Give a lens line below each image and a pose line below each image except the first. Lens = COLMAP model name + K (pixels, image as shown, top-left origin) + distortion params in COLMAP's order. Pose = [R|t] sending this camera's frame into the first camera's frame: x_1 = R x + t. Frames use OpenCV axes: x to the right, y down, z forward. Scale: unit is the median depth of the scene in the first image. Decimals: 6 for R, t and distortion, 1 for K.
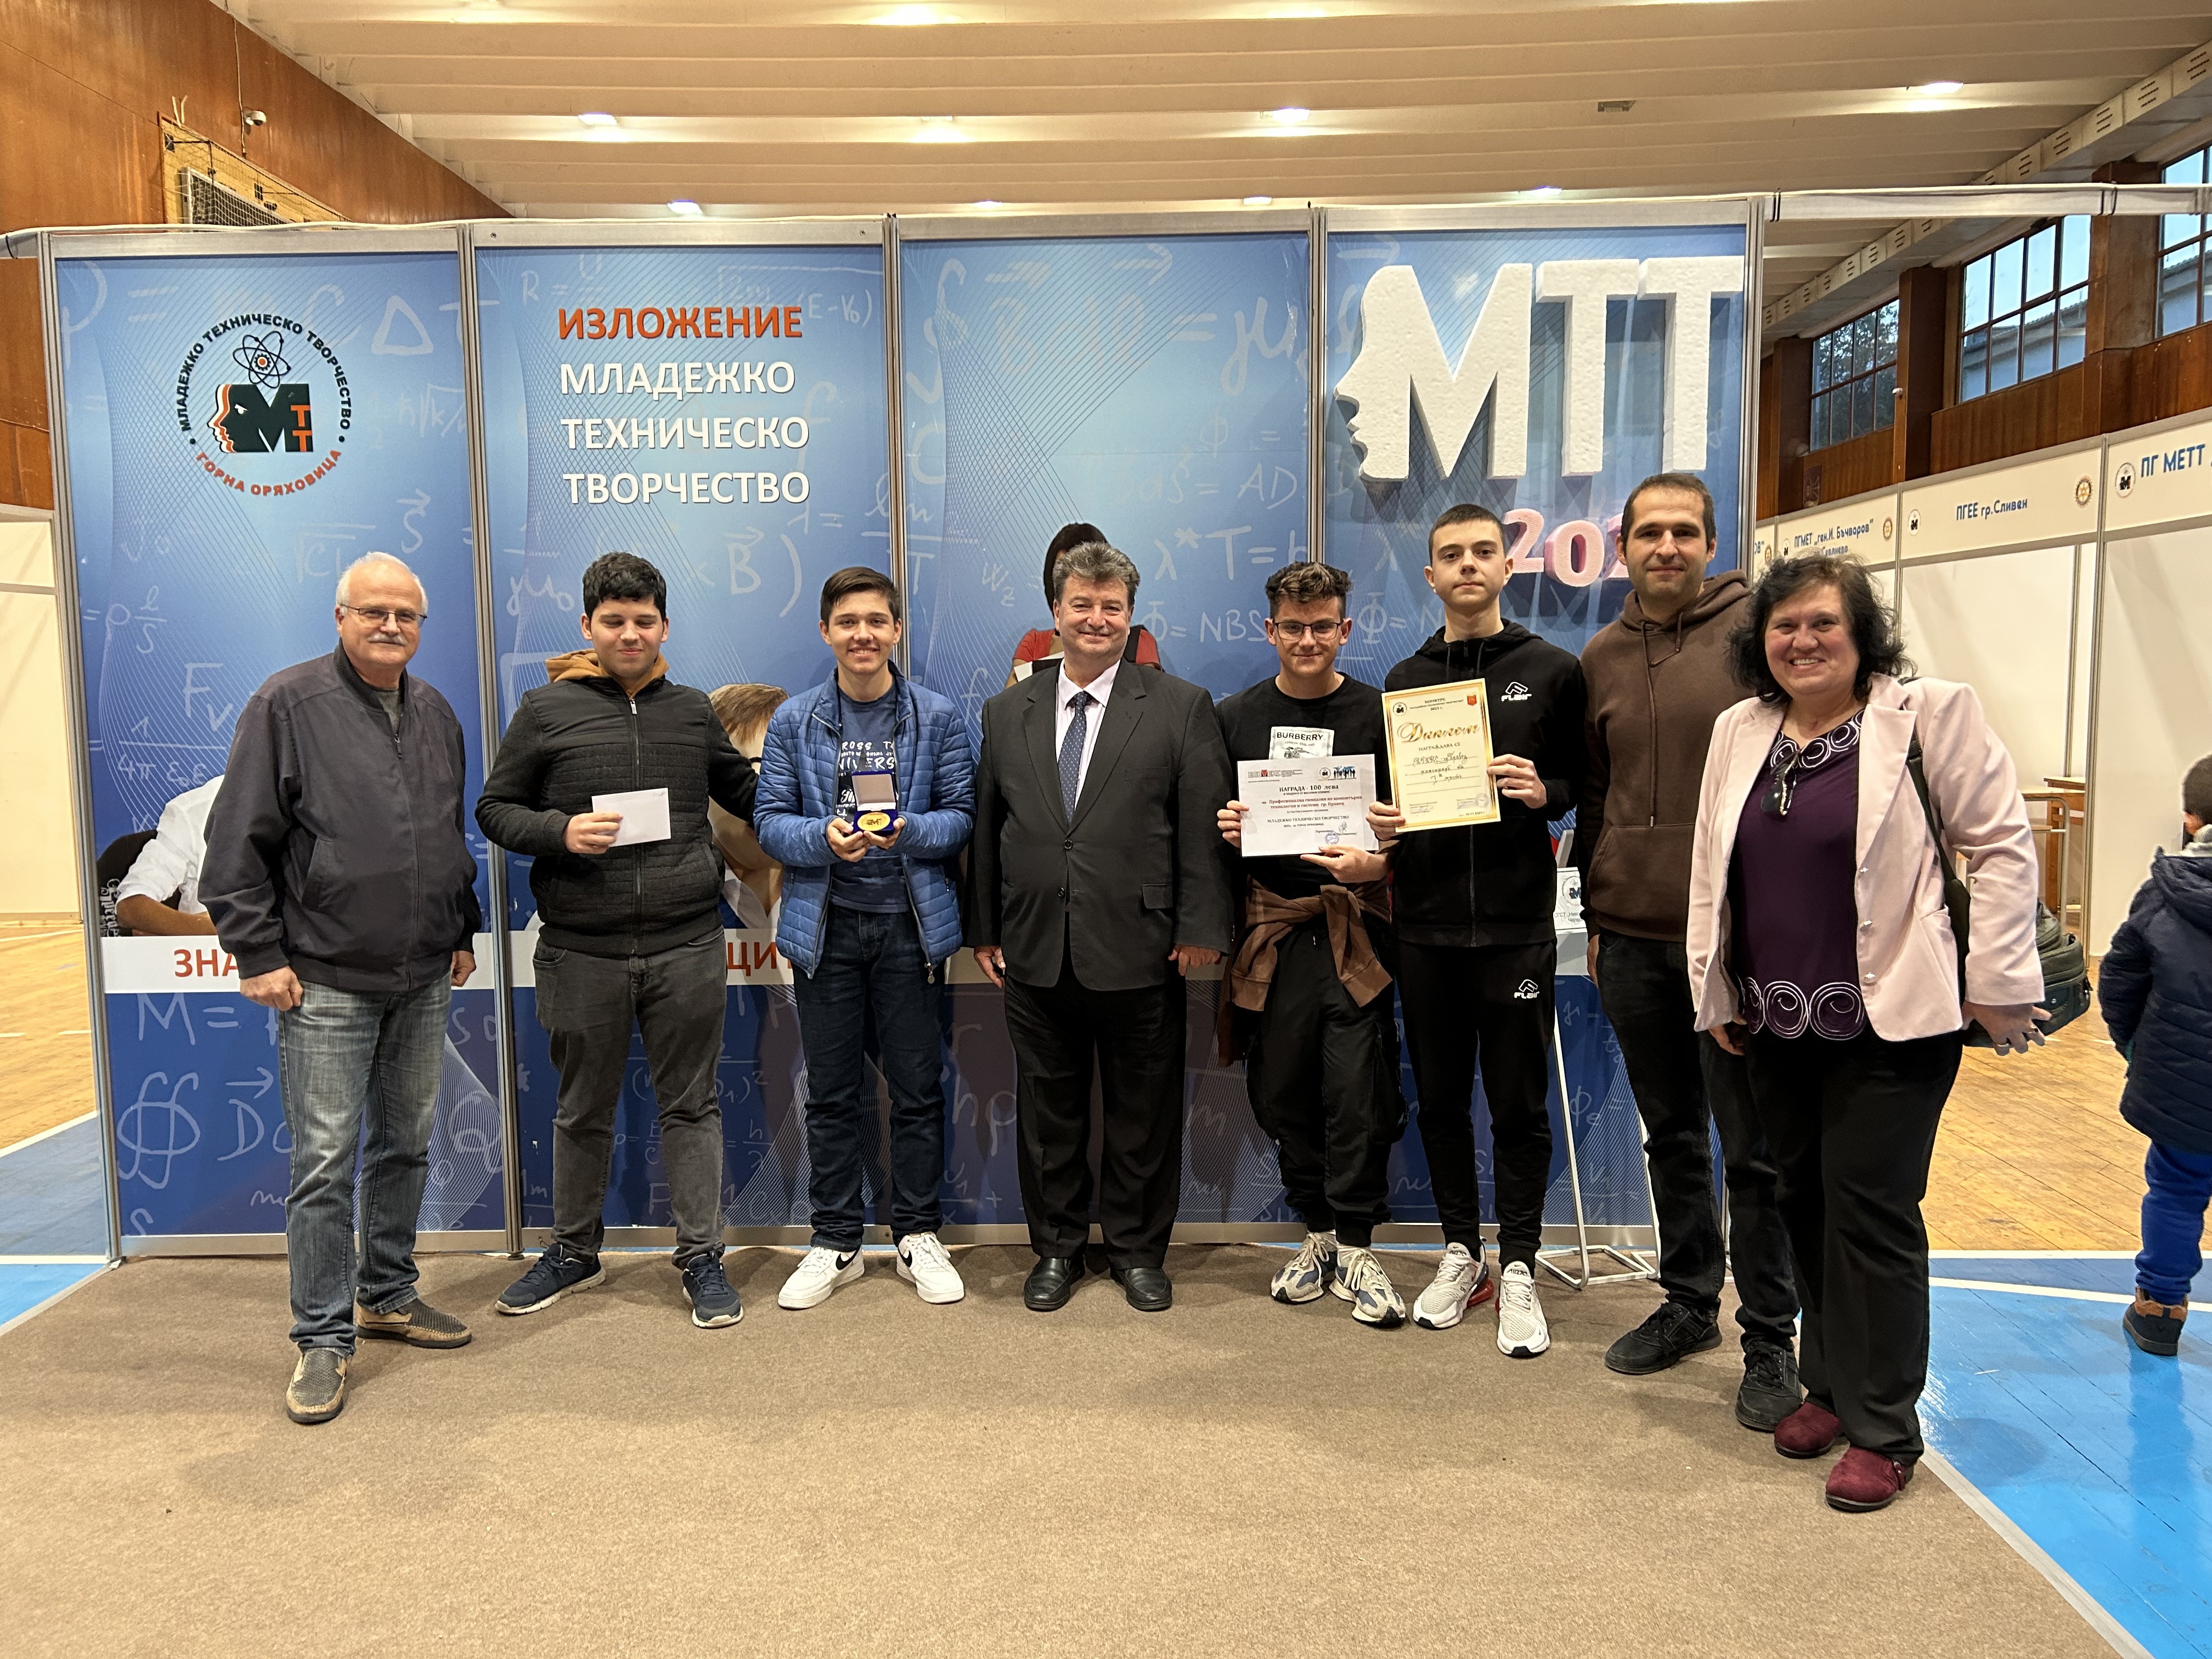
lens RADIAL K [[1655.8, 0, 1113.6], [0, 1655.8, 815.6], [0, 0, 1]] dist [0.022704, -0.026582]
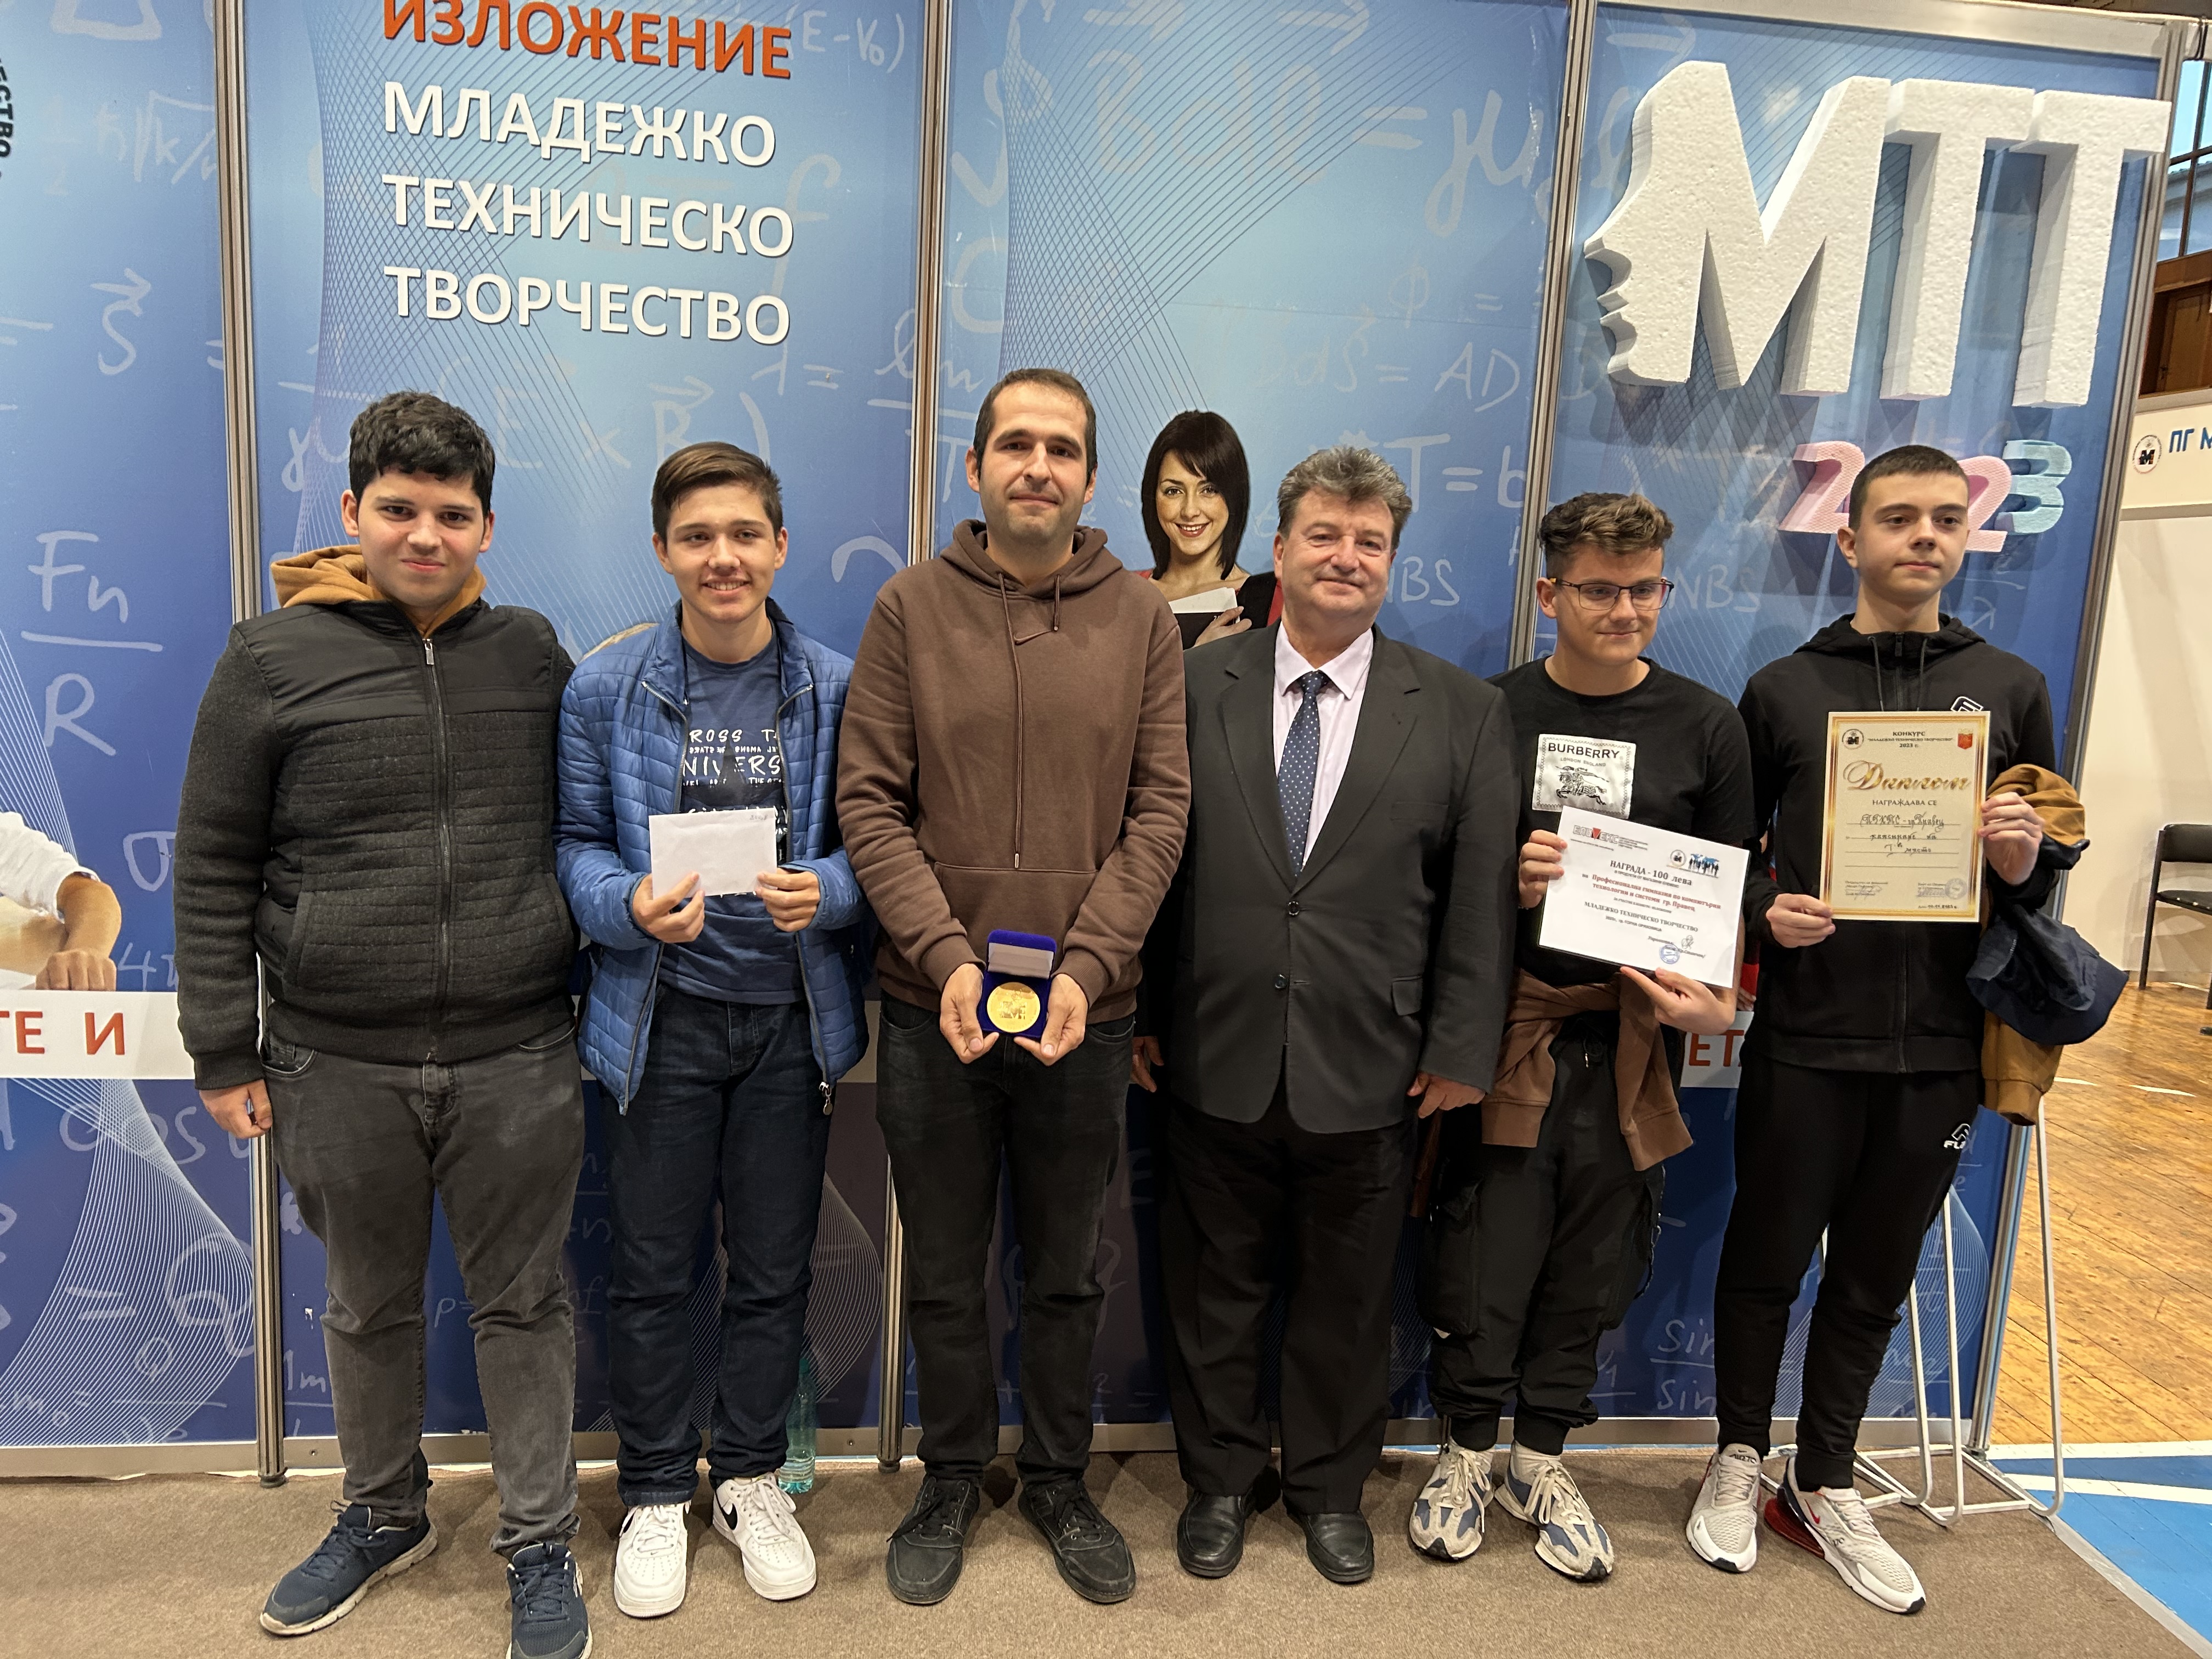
lens RADIAL K [[1655.8, 0, 1049.9], [0, 1655.8, 873.7], [0, 0, 1]] dist [0.022704, -0.026582]
pose [[0.984470, 0.032208, 0.172576, -0.191068], [-0.043840, 0.996985, 0.064020, -0.030840], [-0.169993, -0.070591, 0.982914, 0.340019]]
